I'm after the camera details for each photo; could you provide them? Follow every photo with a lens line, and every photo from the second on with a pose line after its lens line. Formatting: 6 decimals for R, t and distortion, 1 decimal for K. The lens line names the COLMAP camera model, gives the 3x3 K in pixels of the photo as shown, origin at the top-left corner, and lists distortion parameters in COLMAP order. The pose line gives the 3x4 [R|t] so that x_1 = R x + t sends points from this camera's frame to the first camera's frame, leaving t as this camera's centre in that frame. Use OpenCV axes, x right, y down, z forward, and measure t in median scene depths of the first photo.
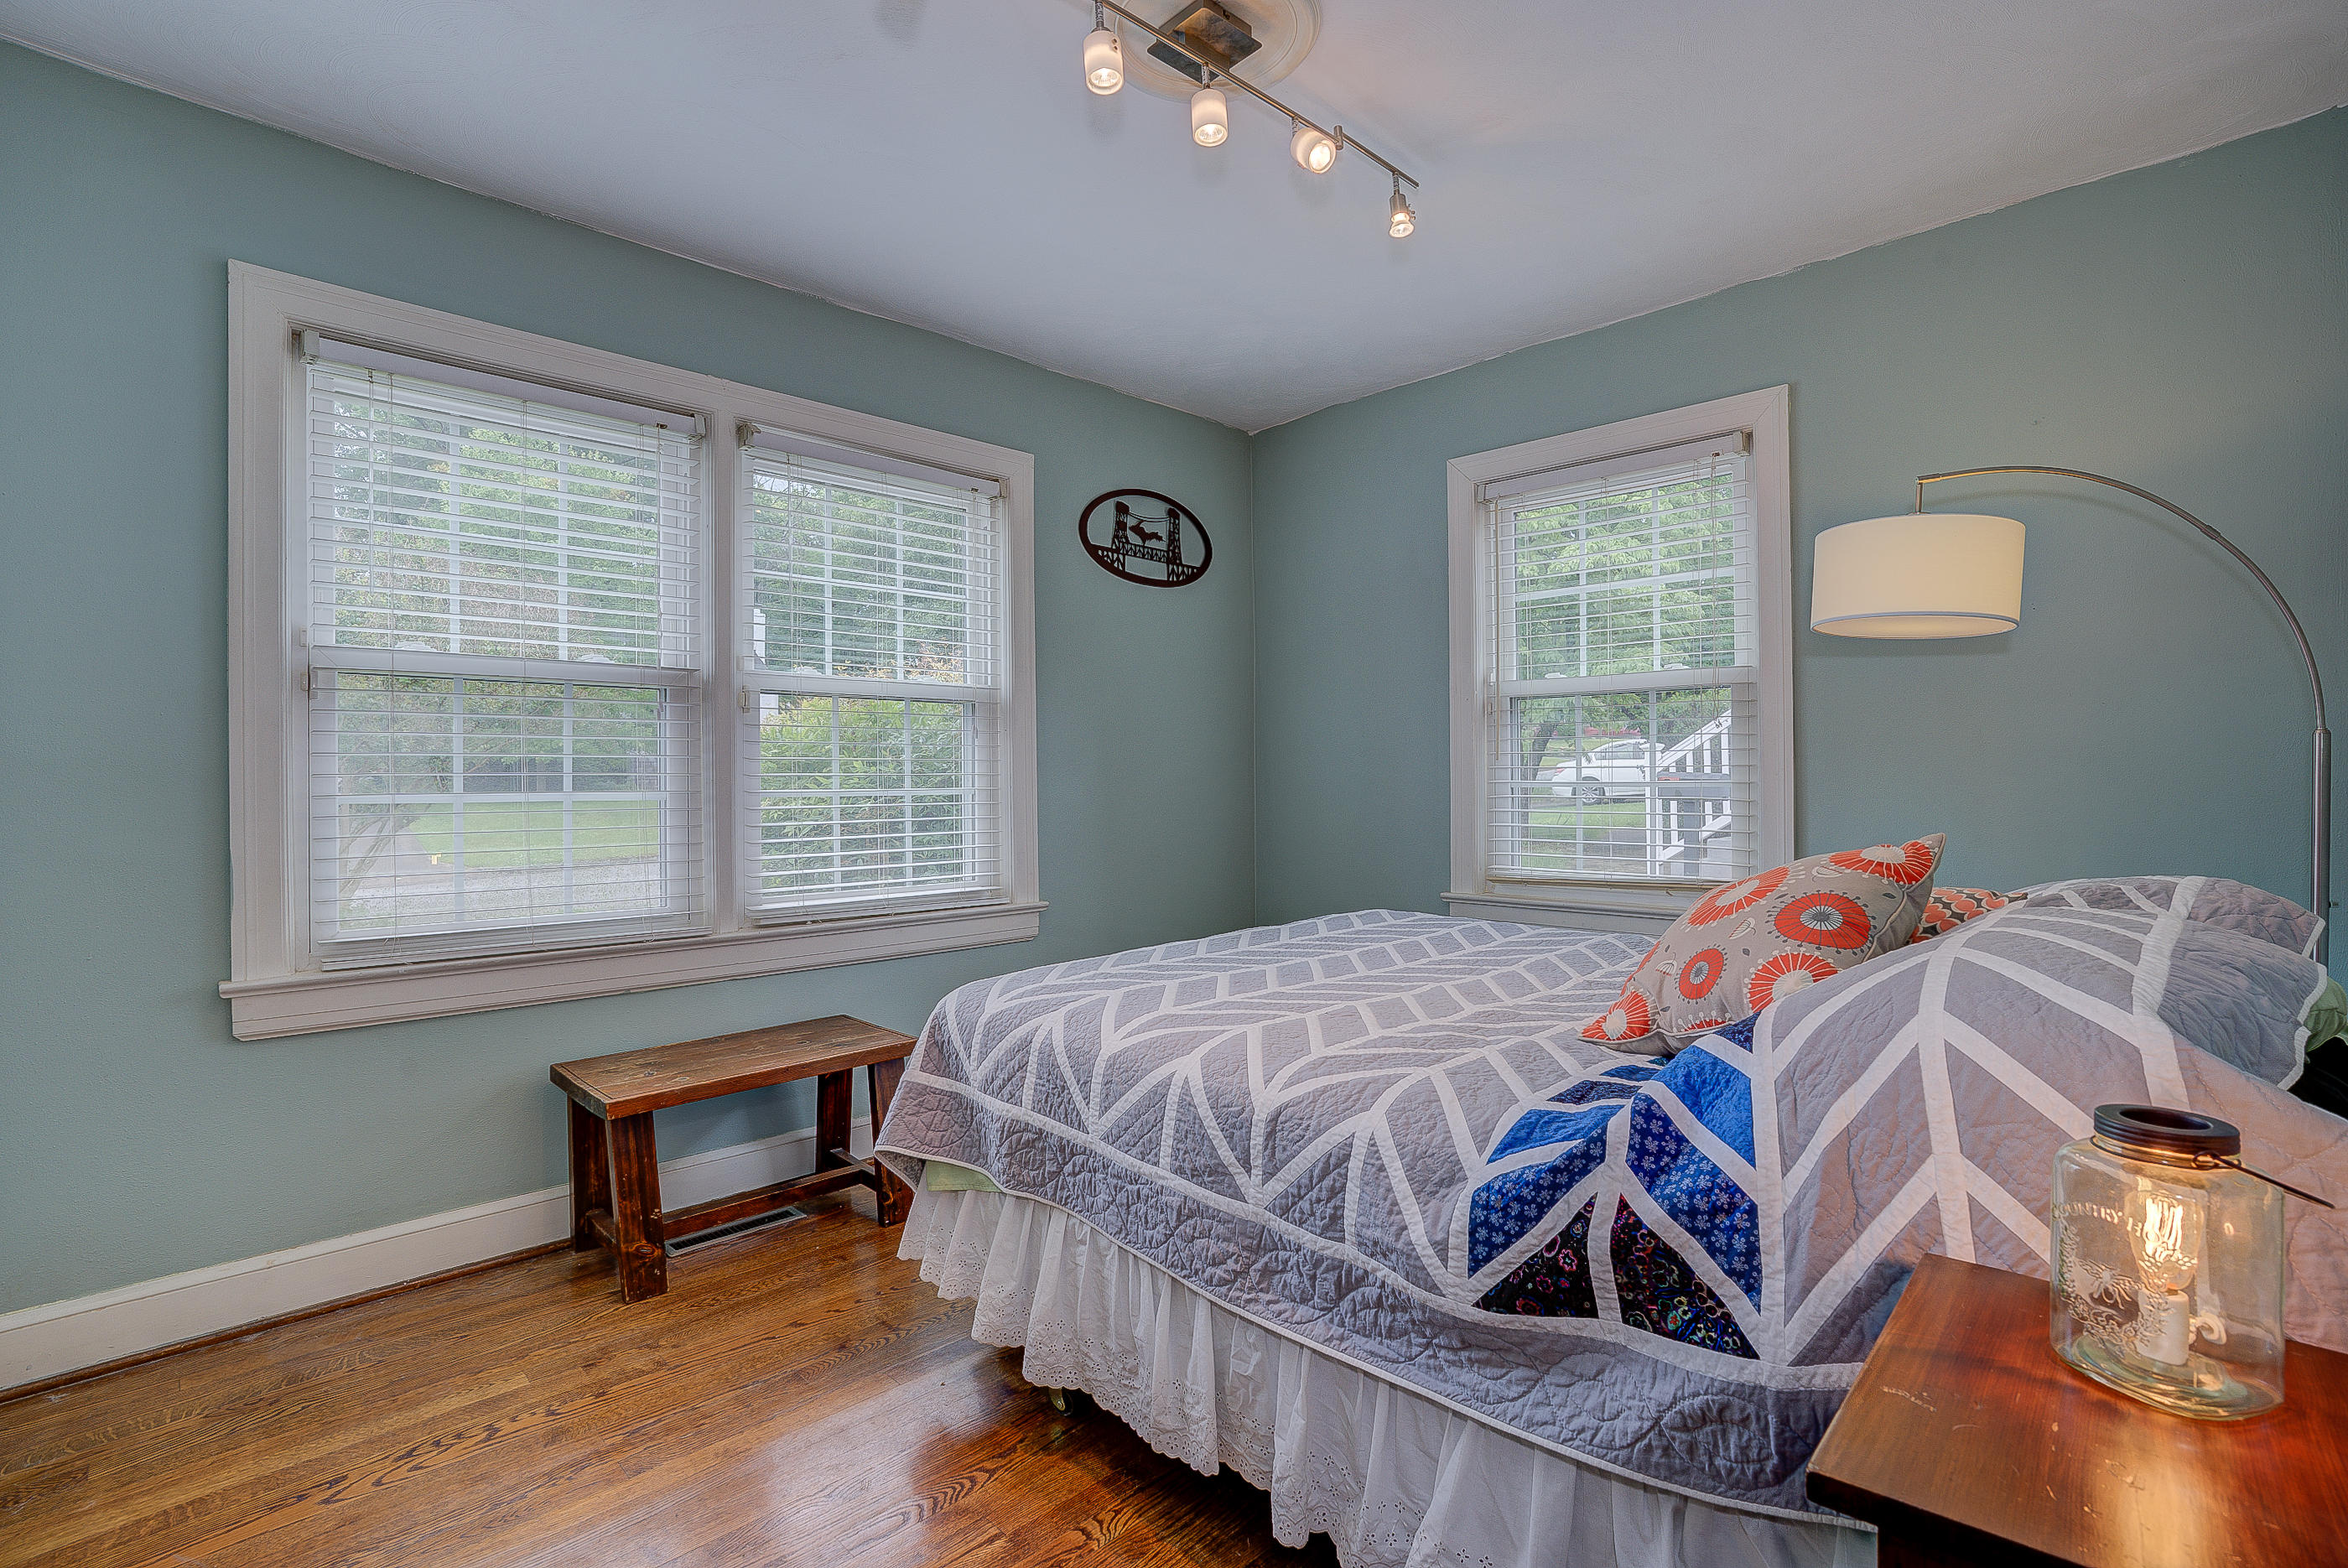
lens RADIAL K [[1114.3, 0, 1190.7], [0, 1114.3, 787.0], [0, 0, 1]] dist [-0.064897, 0.018840]
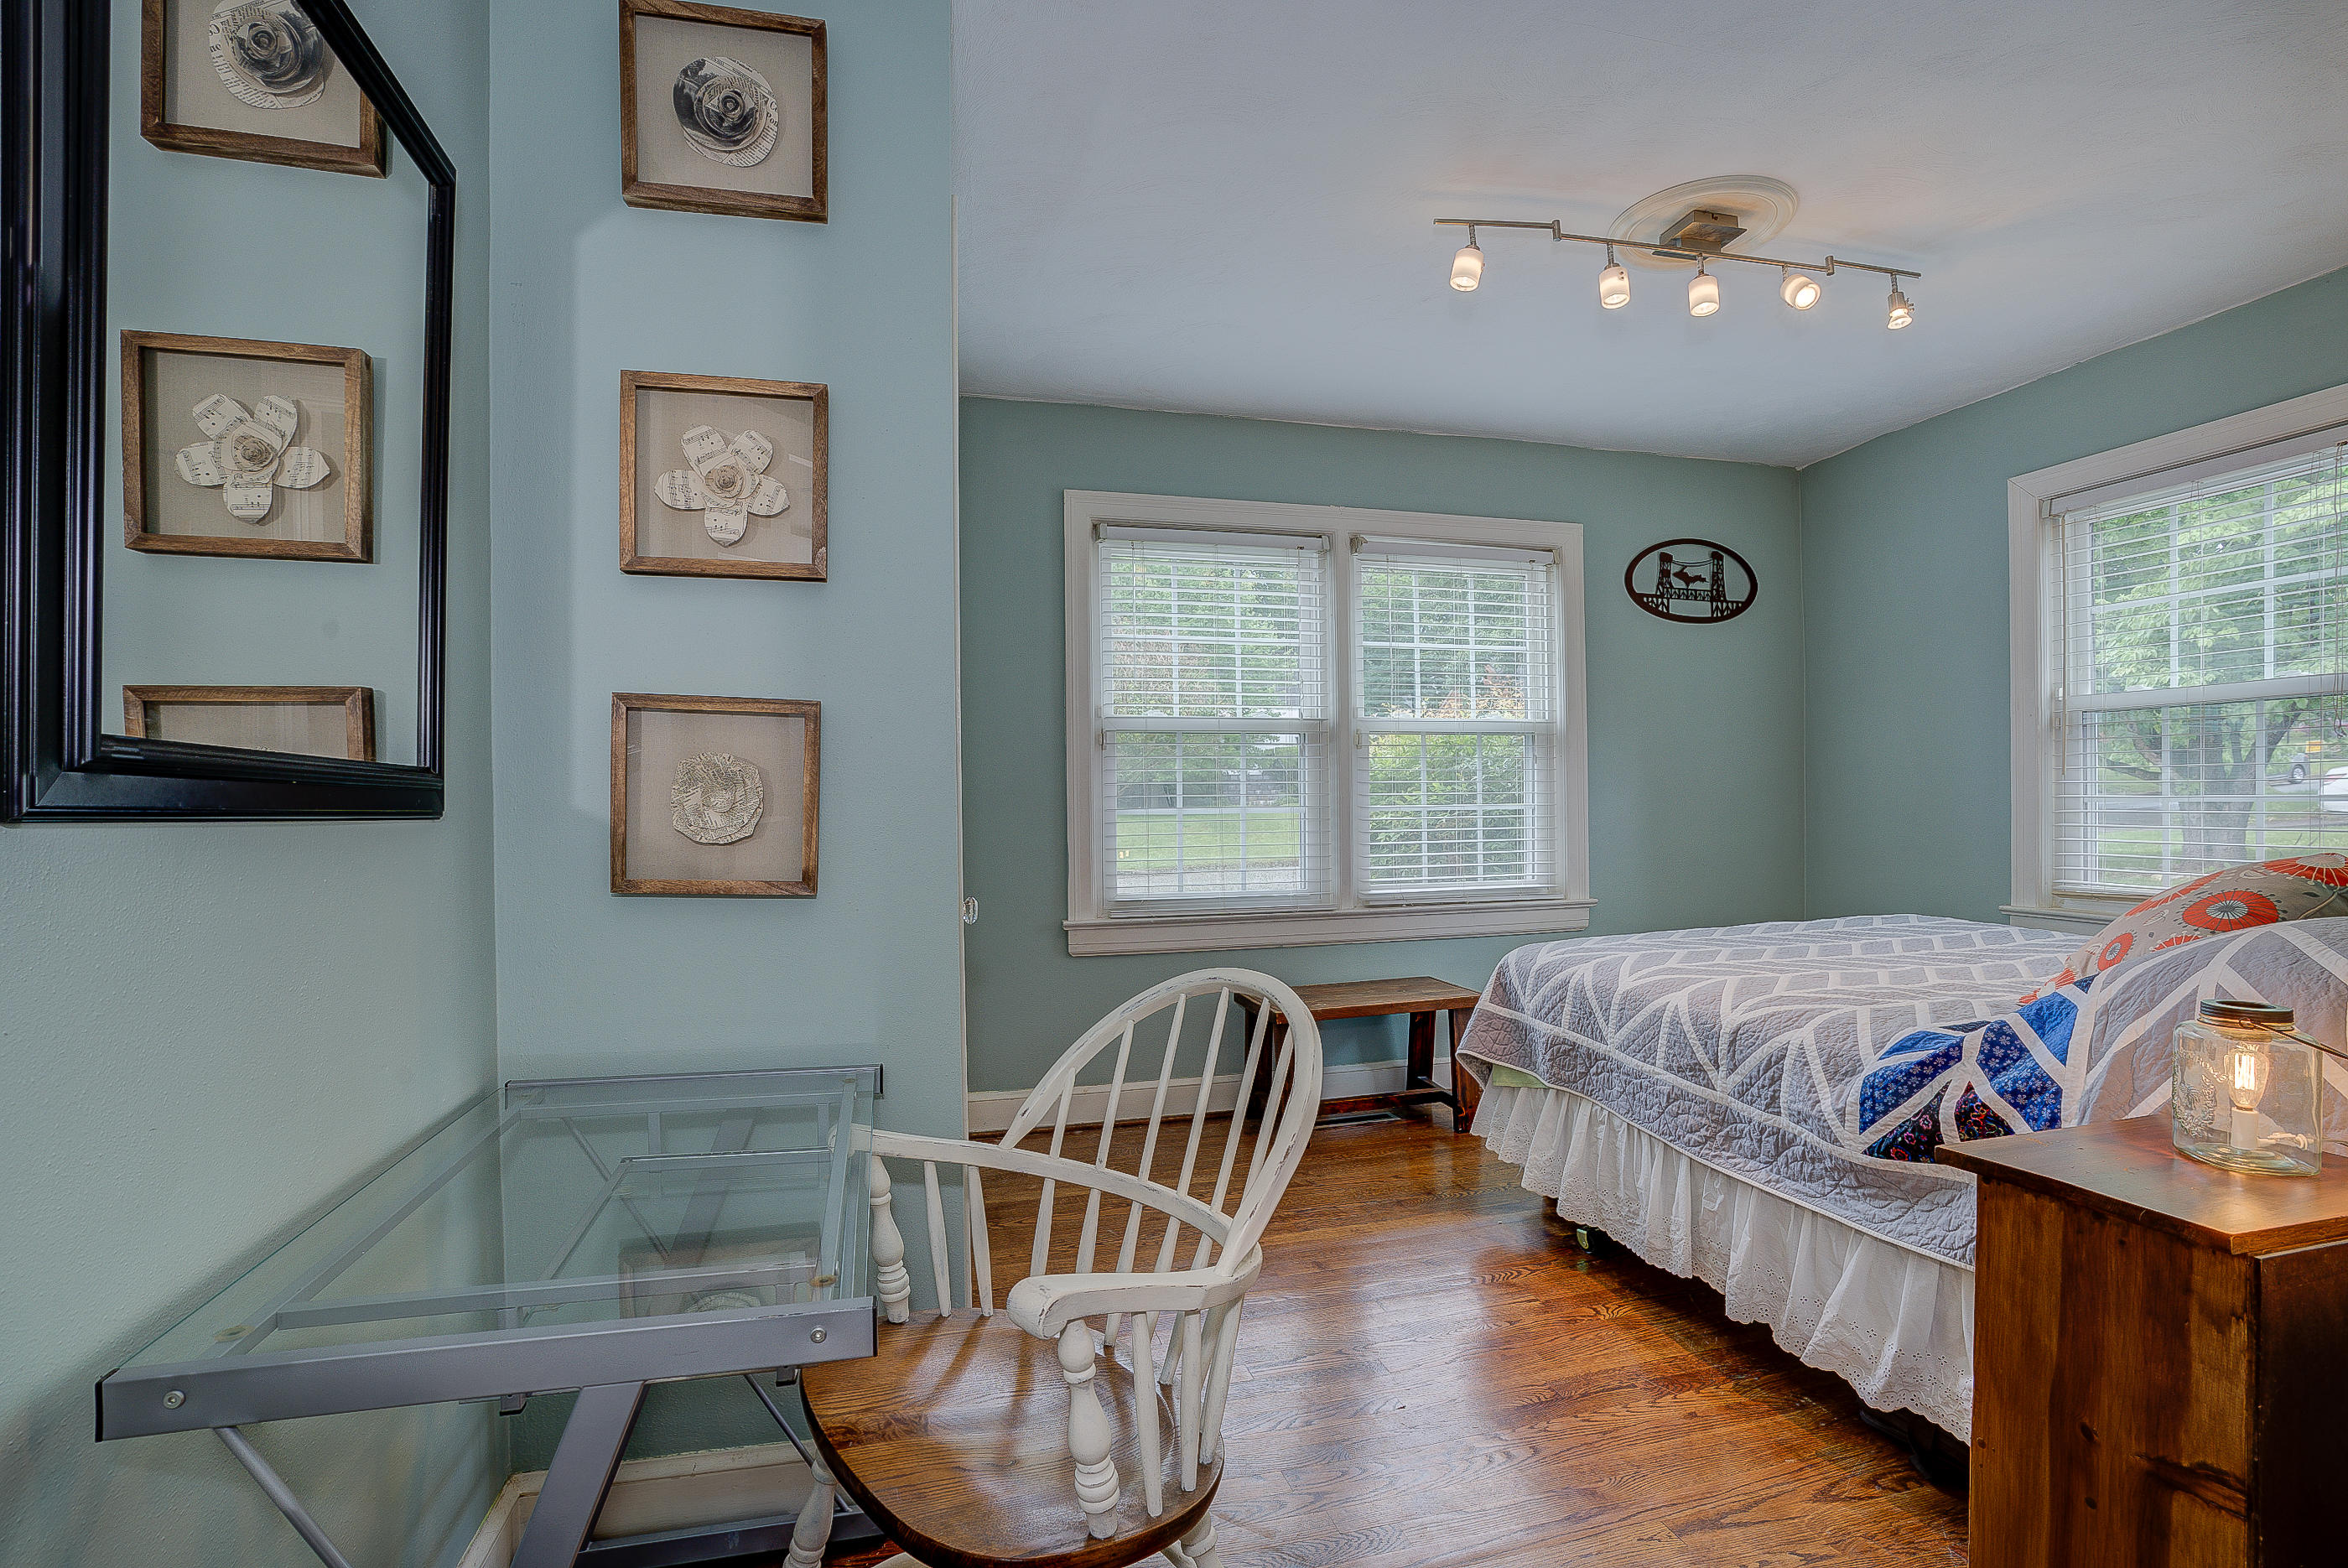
lens RADIAL K [[1114.3, 0, 1143.8], [0, 1114.3, 820.7], [0, 0, 1]] dist [-0.064897, 0.018840]
pose [[0.858718, 0.005324, -0.512421, 0.096083], [0.003142, 0.999873, 0.015654, -0.001334], [0.512439, -0.015052, 0.858592, -0.421211]]
